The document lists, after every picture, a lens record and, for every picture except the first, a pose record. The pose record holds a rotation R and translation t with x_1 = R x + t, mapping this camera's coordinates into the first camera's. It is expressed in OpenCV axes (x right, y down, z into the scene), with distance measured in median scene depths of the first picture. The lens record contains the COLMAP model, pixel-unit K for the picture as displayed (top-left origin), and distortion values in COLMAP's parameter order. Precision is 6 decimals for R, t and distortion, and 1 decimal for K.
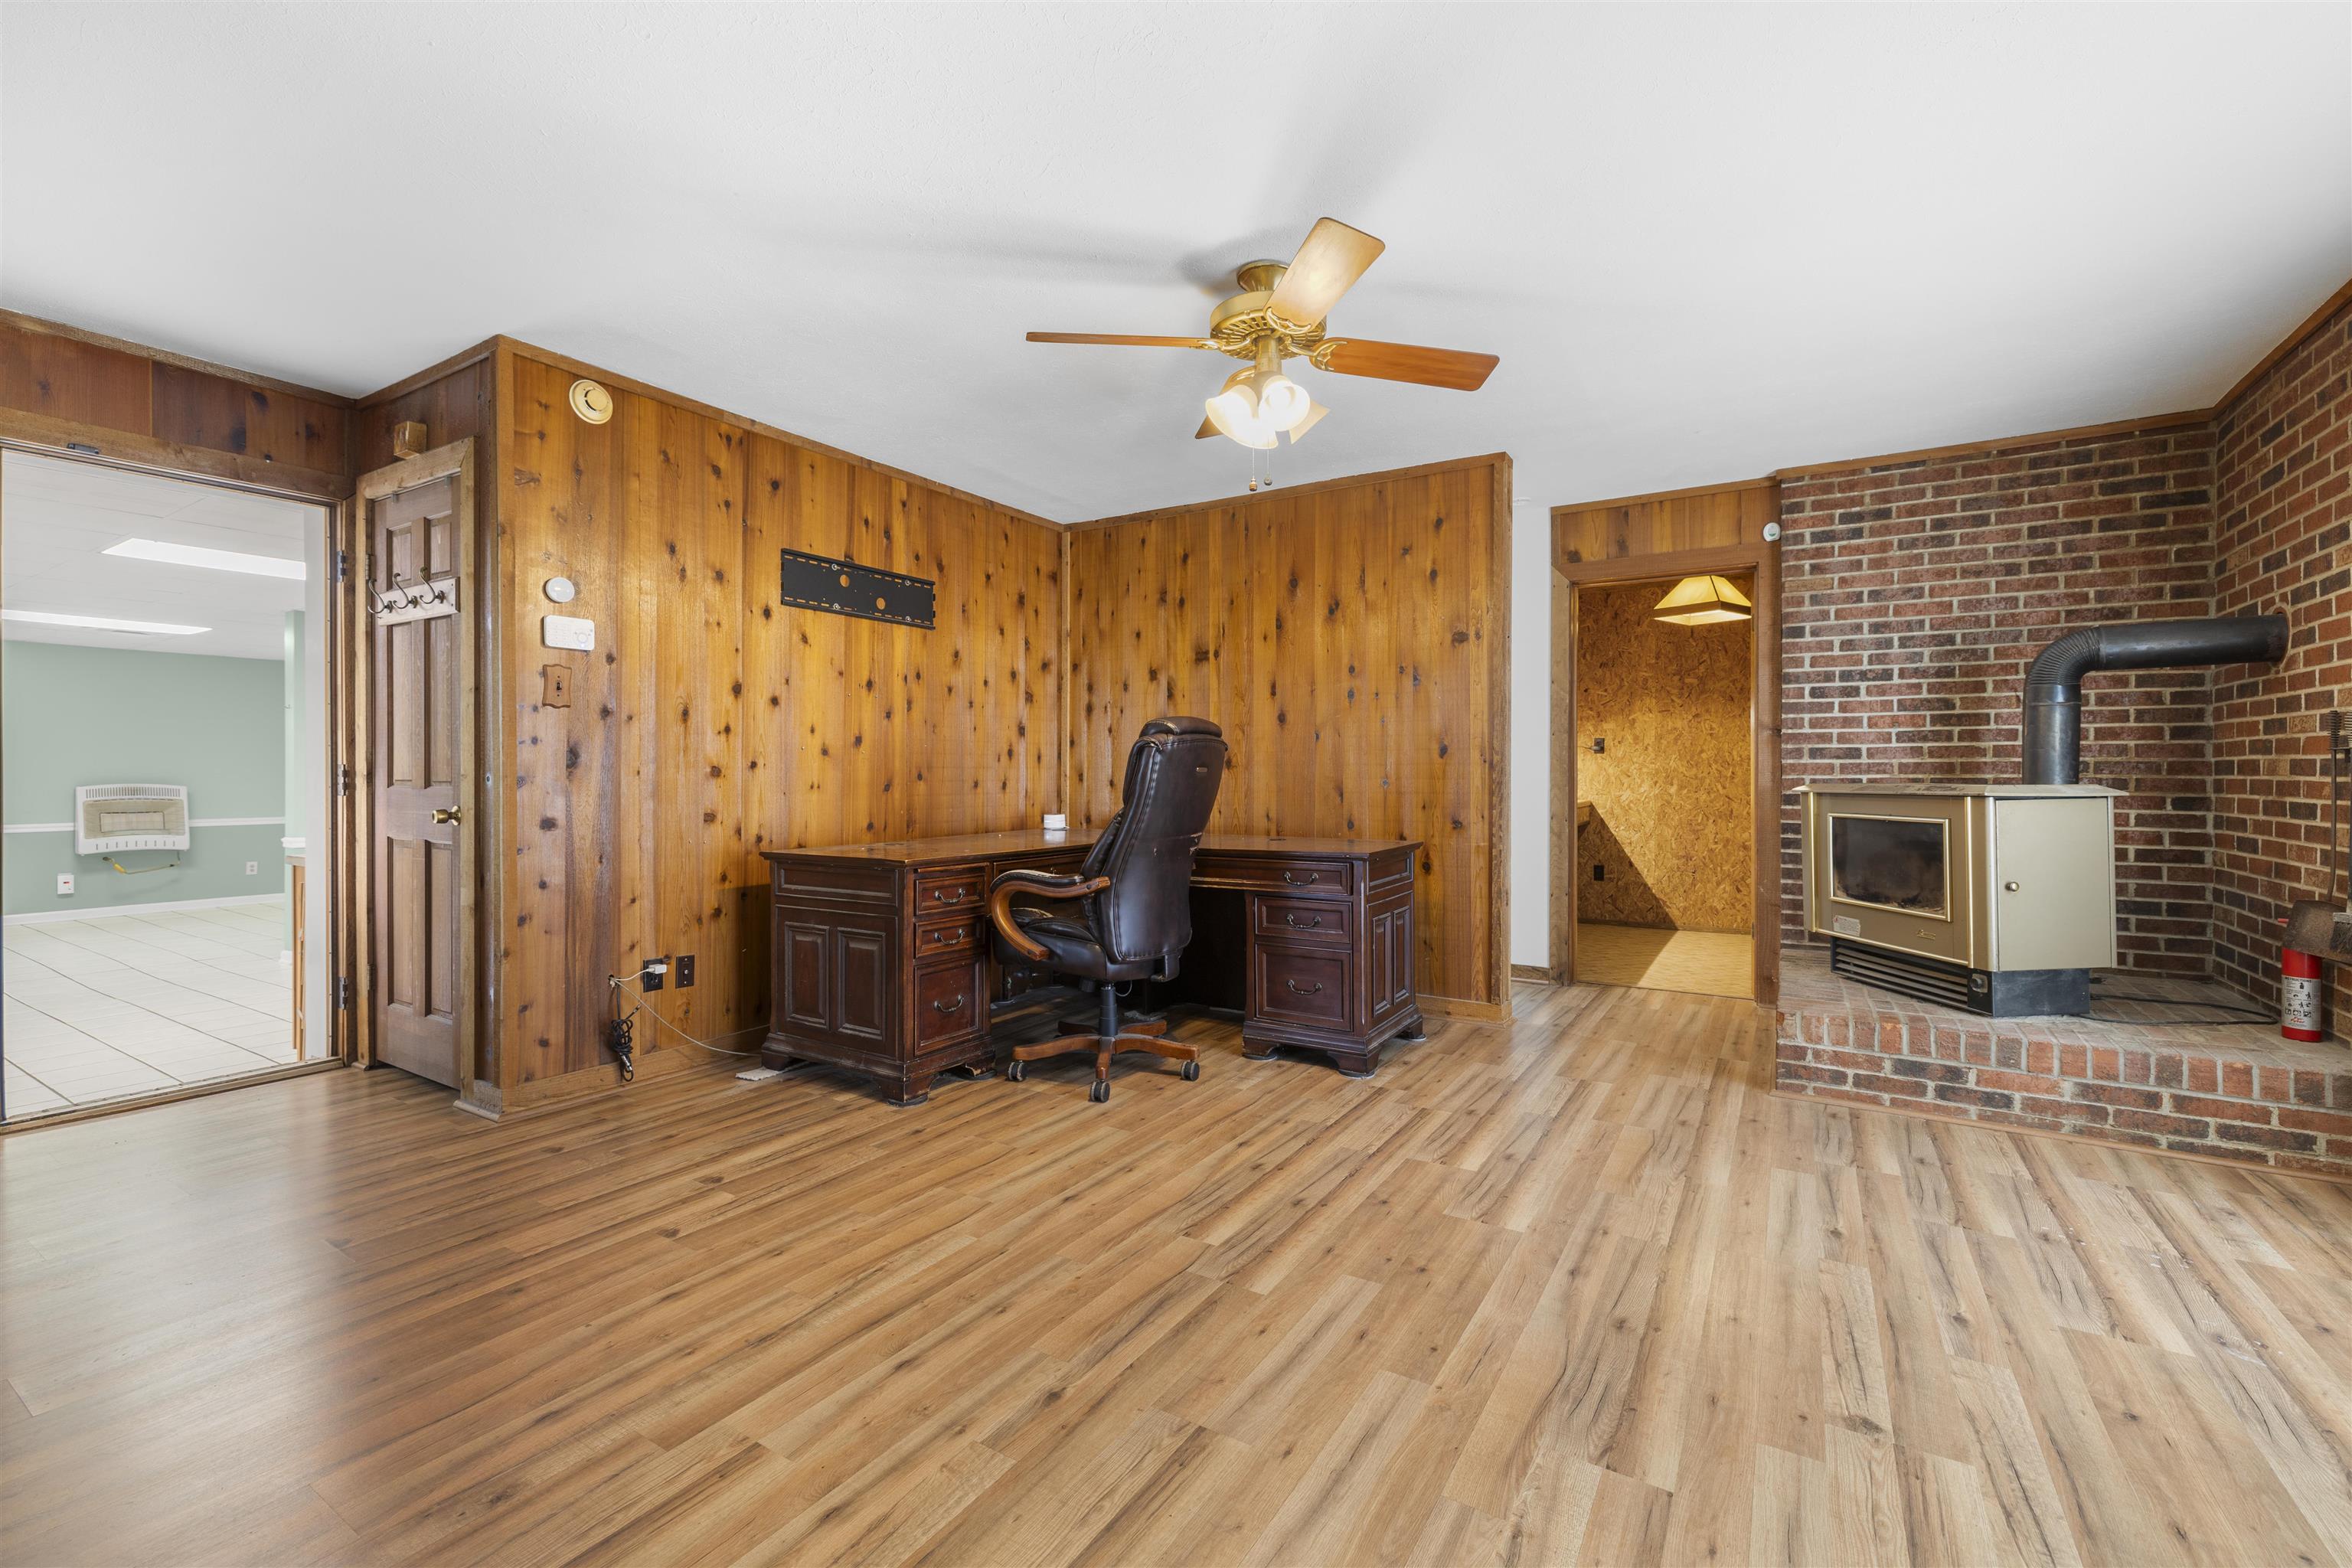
lens RADIAL K [[1002.5, 0, 1184.2], [0, 1002.5, 774.6], [0, 0, 1]] dist [0.006691, -0.001563]
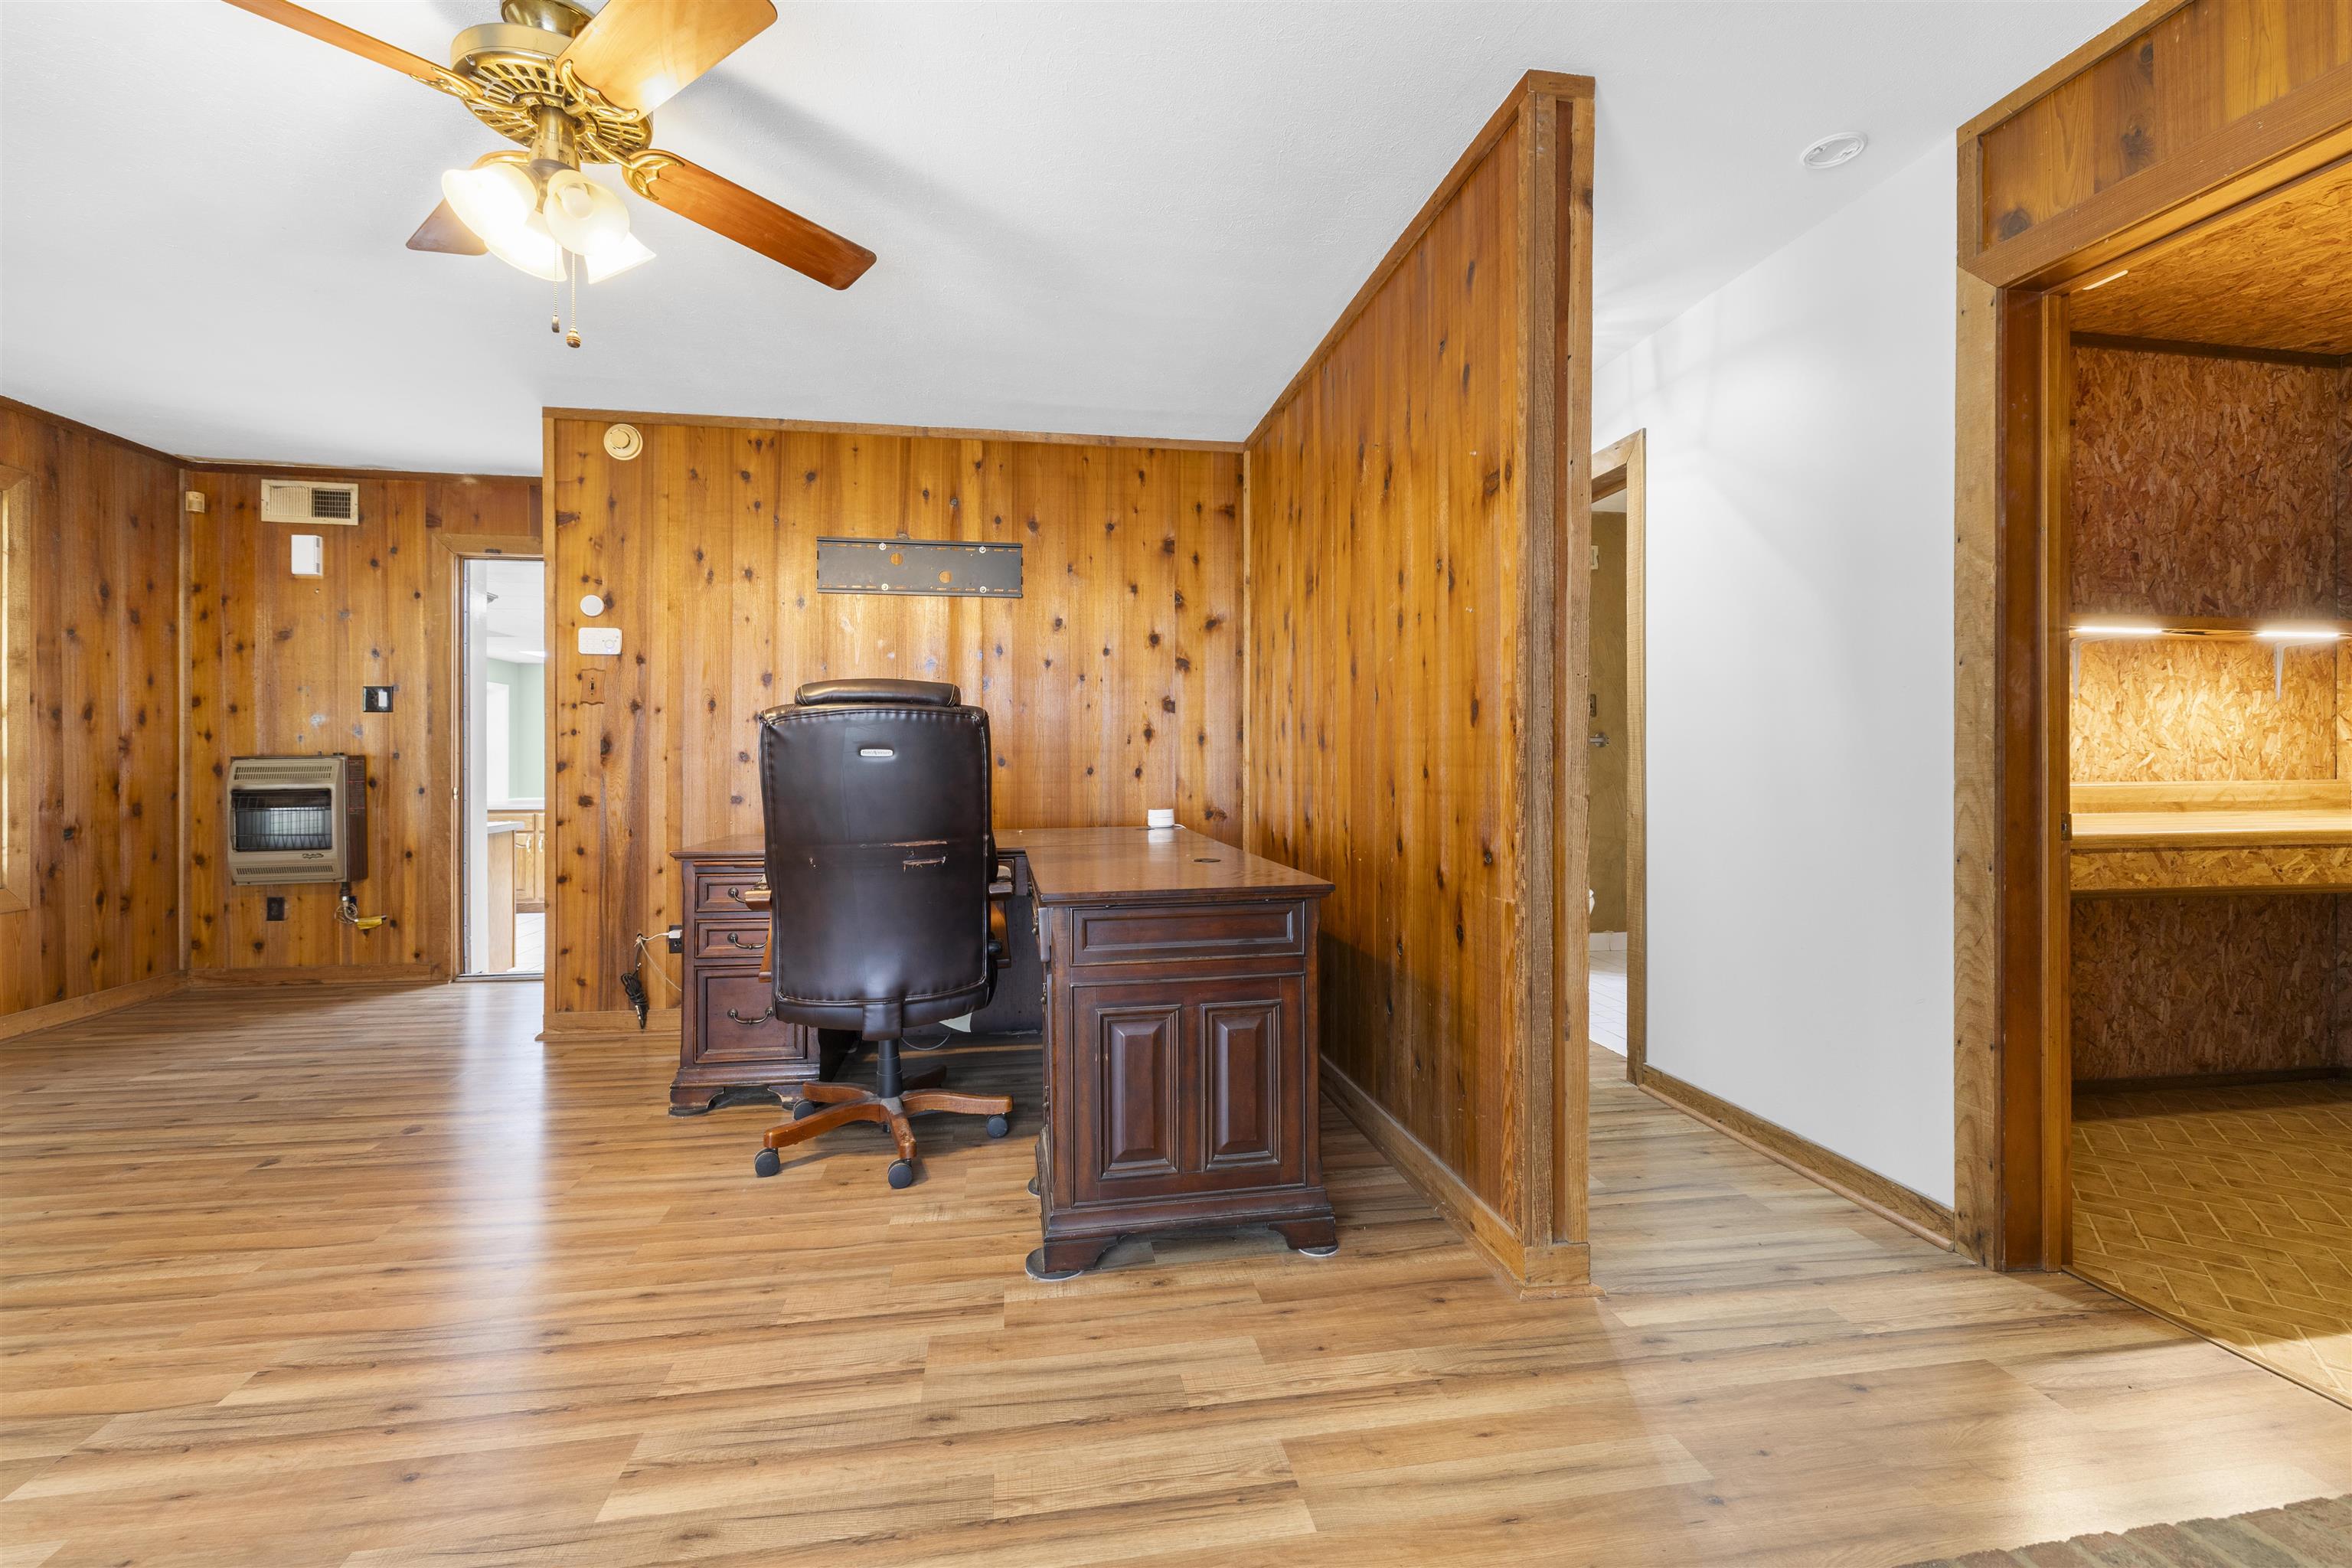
lens RADIAL K [[1002.5, 0, 1173.8], [0, 1002.5, 759.4], [0, 0, 1]] dist [0.006691, -0.001563]
pose [[0.655665, -0.001100, -0.755051, 0.689390], [0.001392, 0.999999, -0.000248, 0.000275], [0.755051, -0.000888, 0.655666, 0.691262]]
